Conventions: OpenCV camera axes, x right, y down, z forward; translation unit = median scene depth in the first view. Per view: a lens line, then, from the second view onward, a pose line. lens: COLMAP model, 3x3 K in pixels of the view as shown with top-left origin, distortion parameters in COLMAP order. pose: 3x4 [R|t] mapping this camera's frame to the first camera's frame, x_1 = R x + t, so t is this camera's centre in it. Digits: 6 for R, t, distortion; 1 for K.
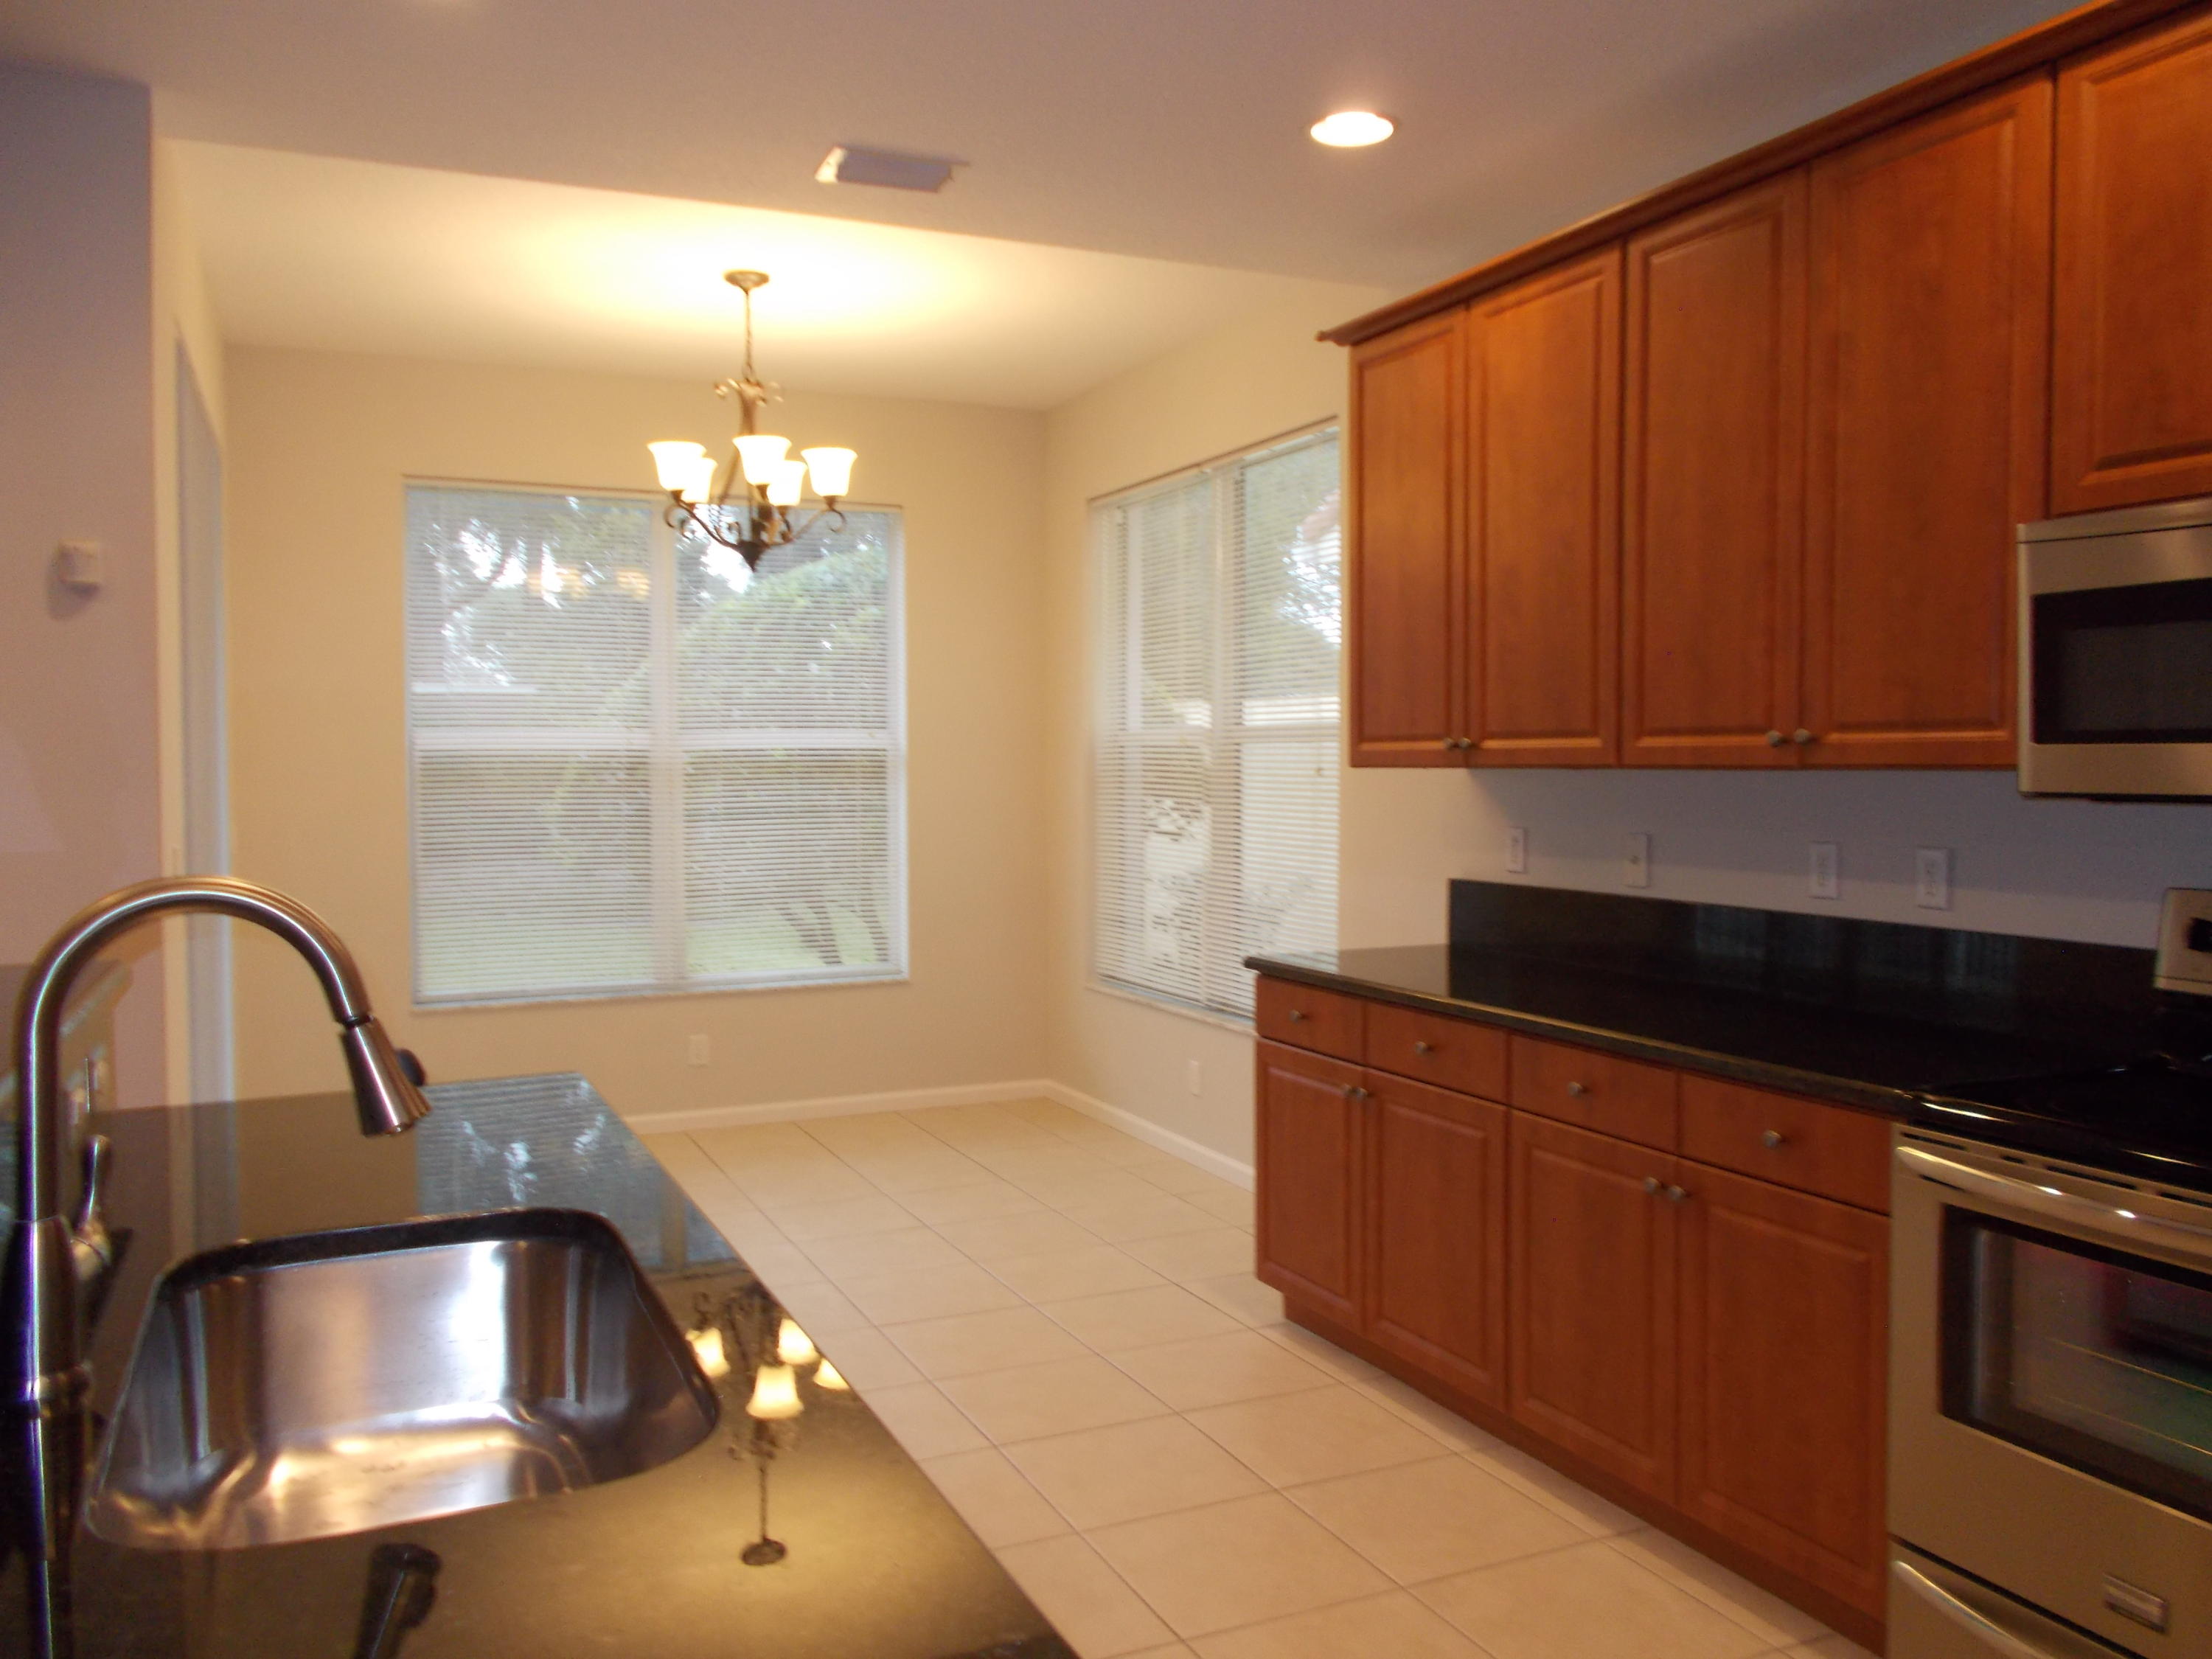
lens RADIAL K [[1702.6, 0, 1100.9], [0, 1702.6, 829.4], [0, 0, 1]] dist [0.004808, 0.010879]
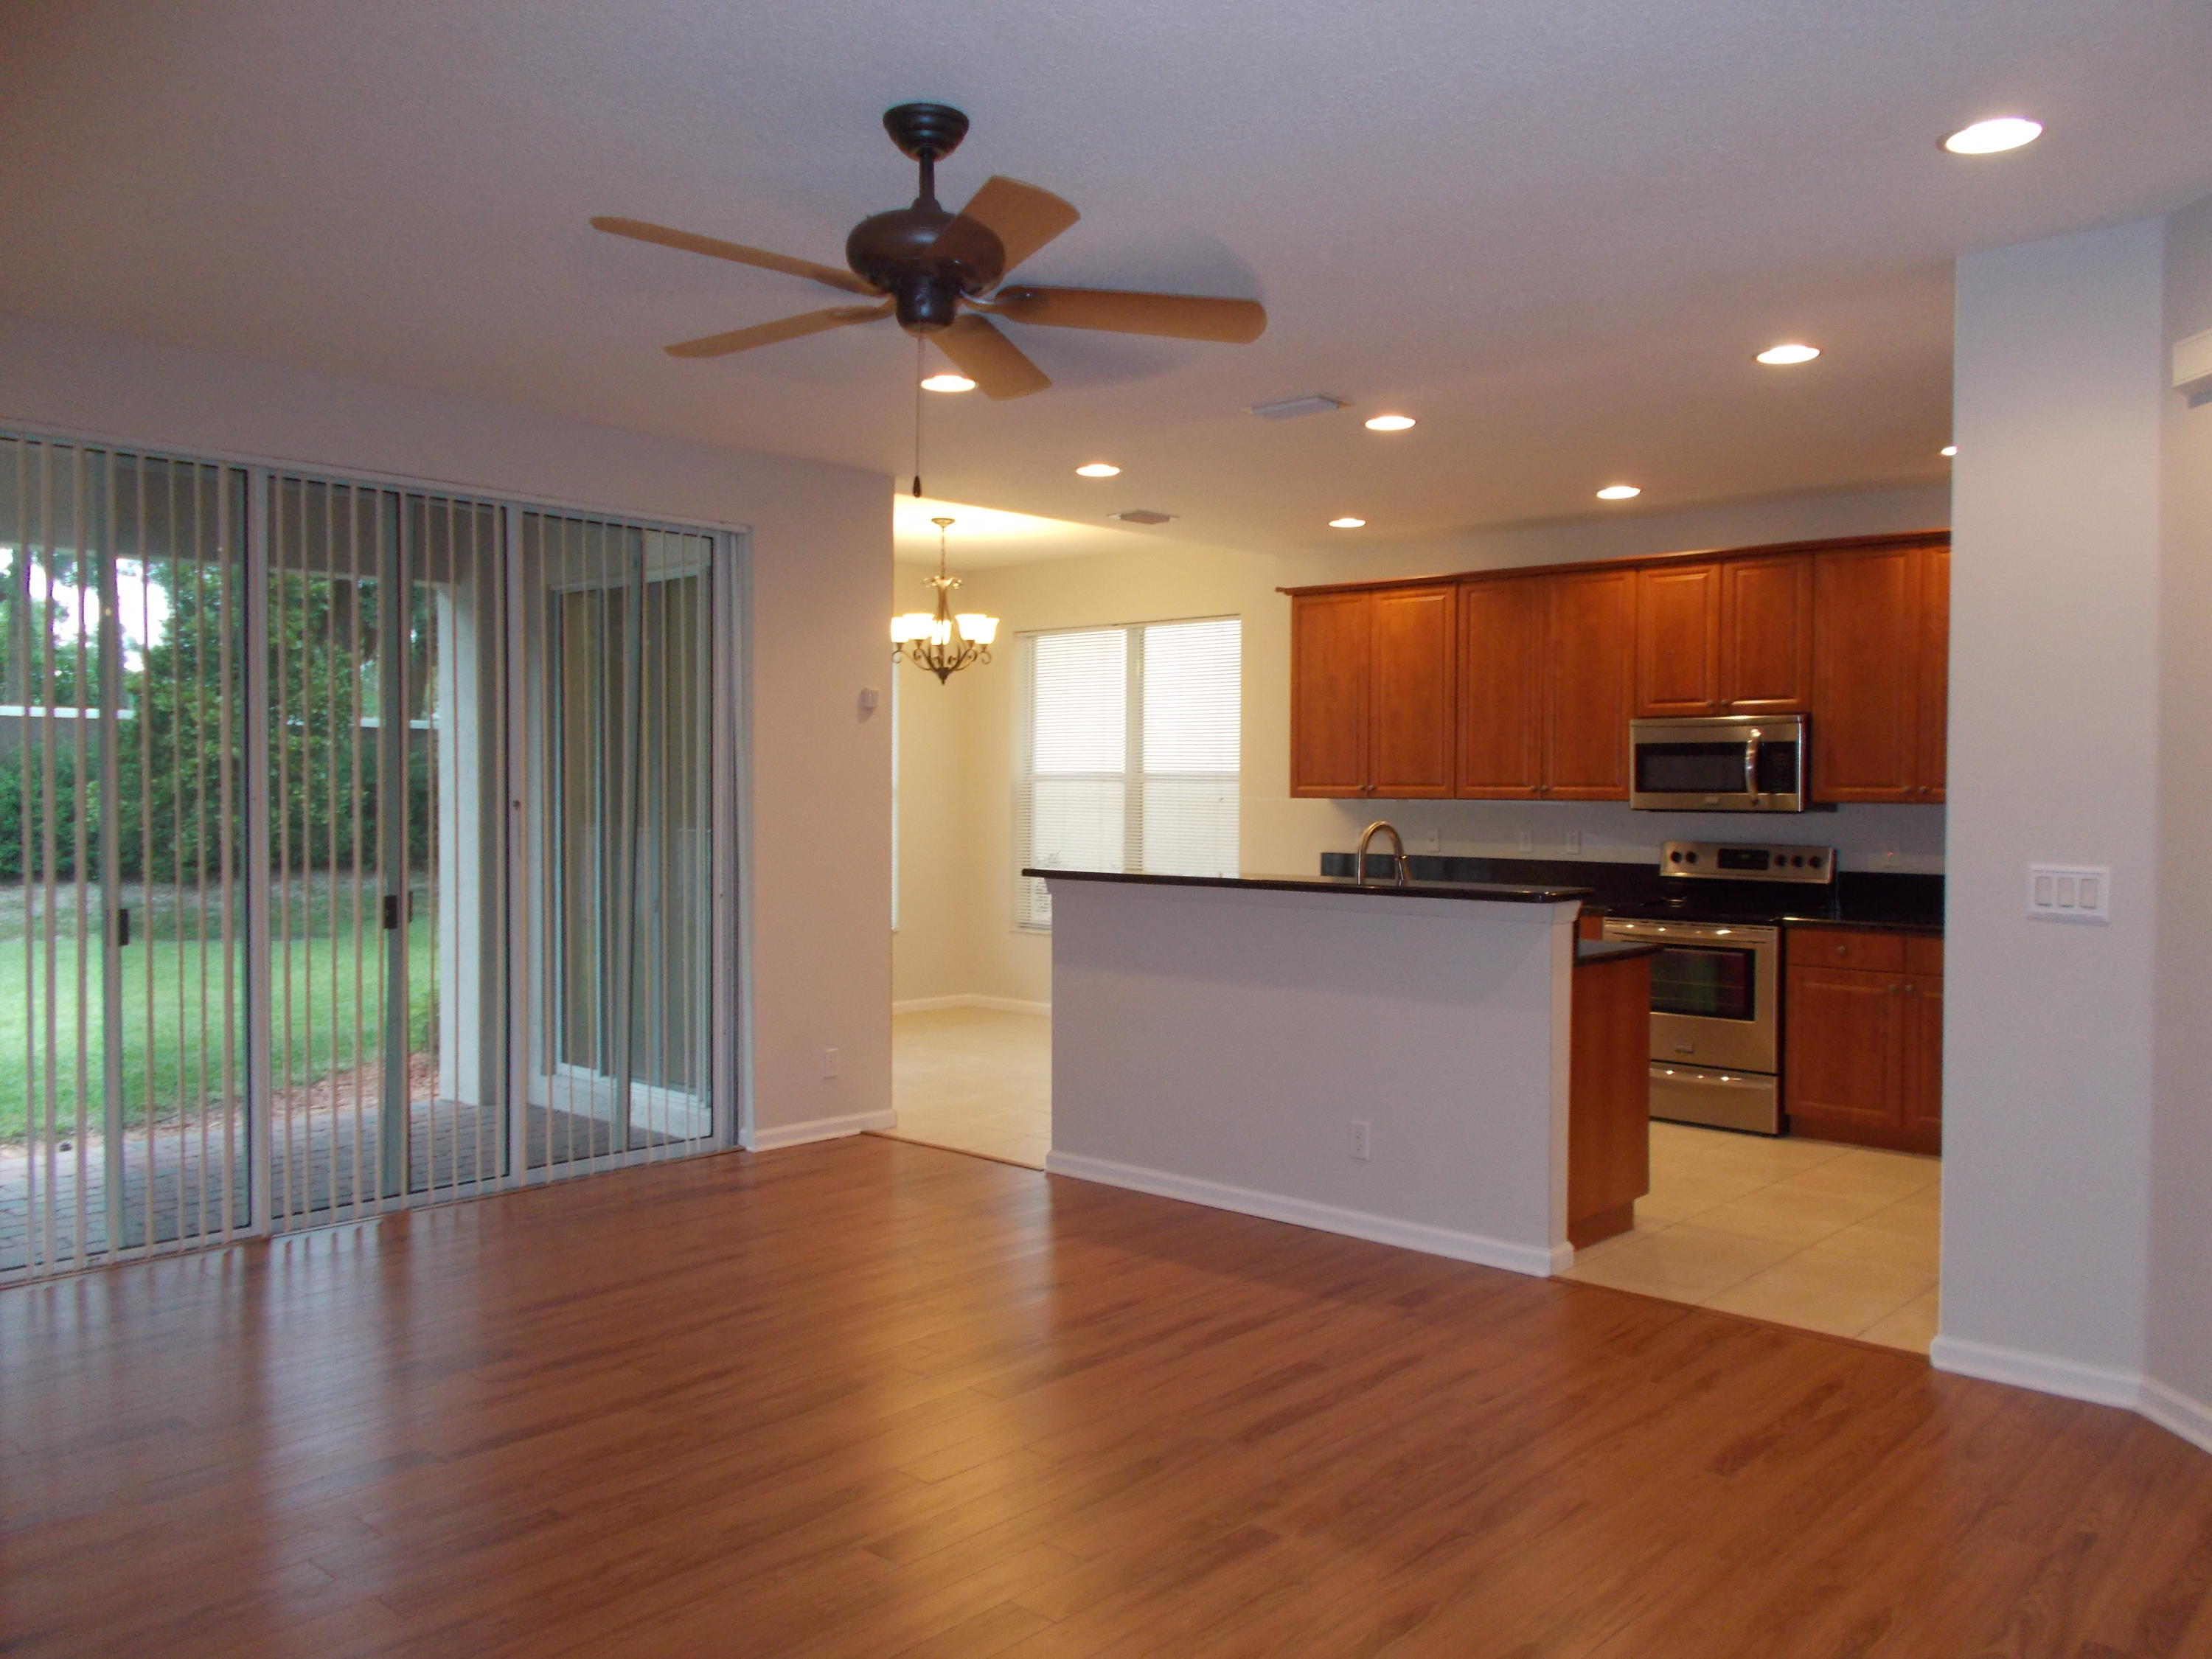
lens RADIAL K [[1702.6, 0, 1100.5], [0, 1702.6, 822.7], [0, 0, 1]] dist [0.004808, 0.010879]
pose [[0.924956, 0.005734, 0.380030, -1.091418], [0.002755, 0.999759, -0.021790, 0.048960], [-0.380064, 0.021202, 0.924717, -1.053797]]
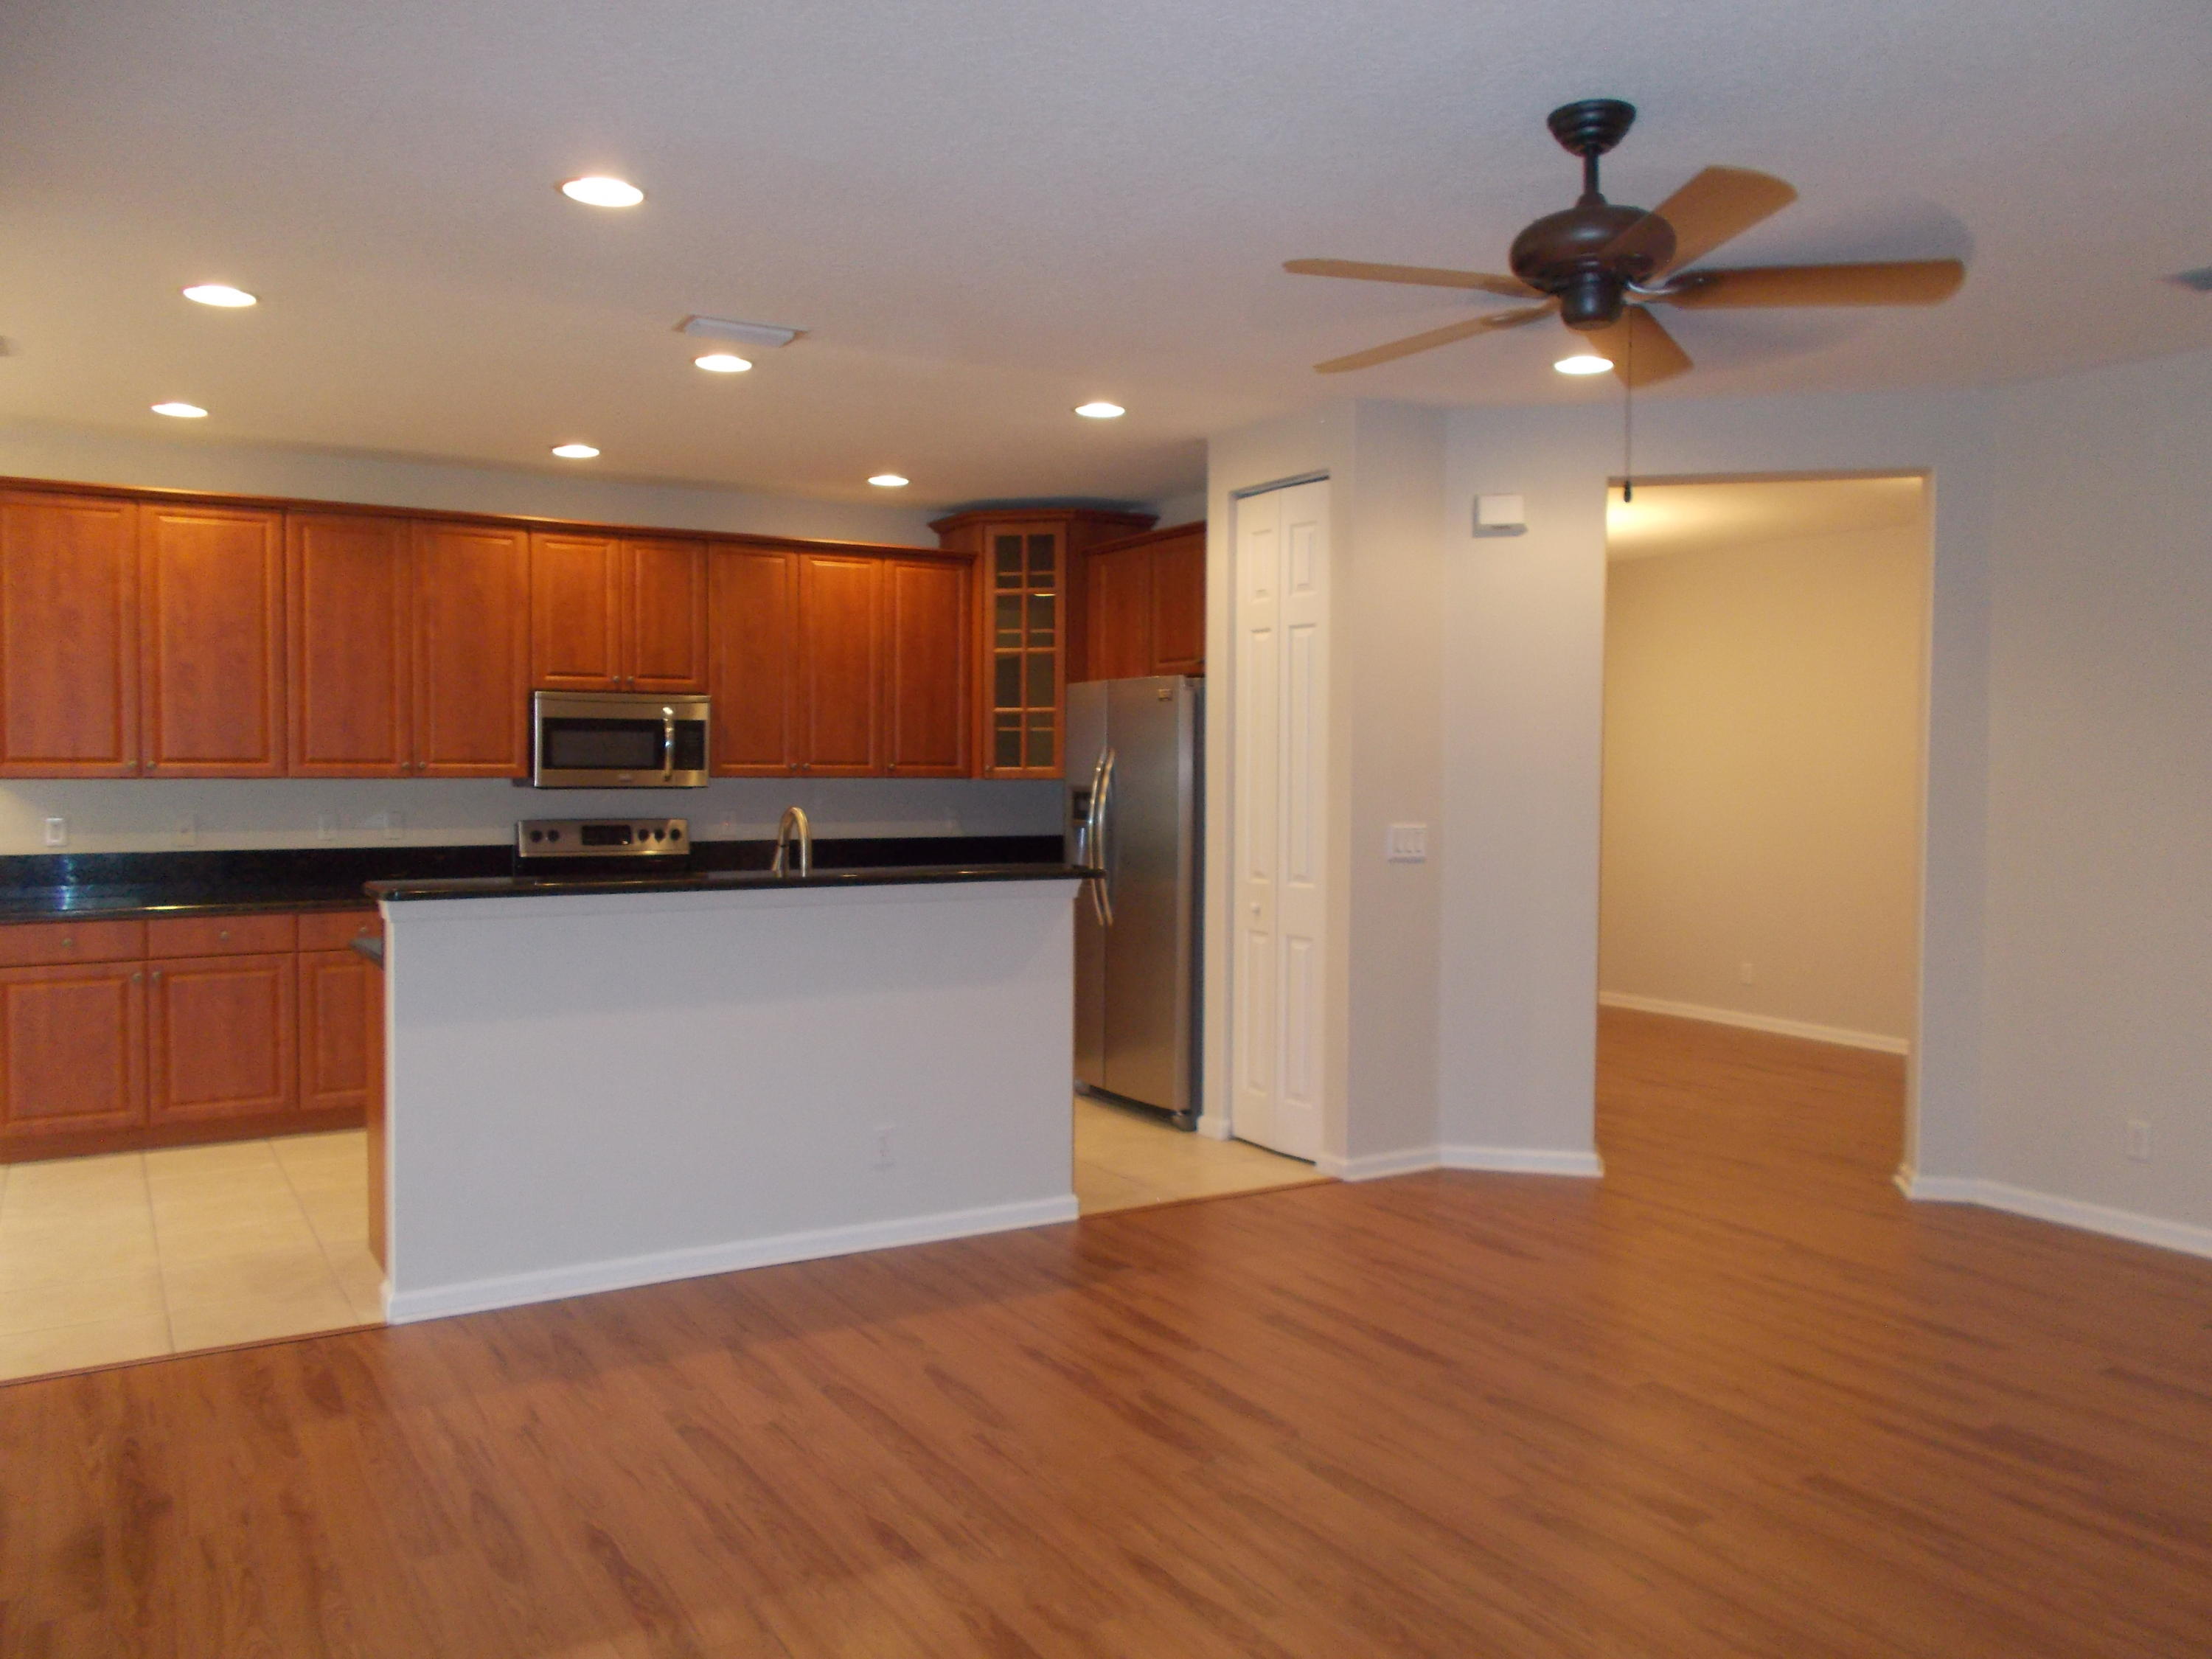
lens RADIAL K [[1702.6, 0, 1094.1], [0, 1702.6, 832.5], [0, 0, 1]] dist [0.004808, 0.010879]
pose [[-0.092300, -0.034231, 0.995143, -1.762078], [0.035627, 0.998655, 0.037657, -0.014607], [-0.995094, 0.038930, -0.090956, 0.261743]]
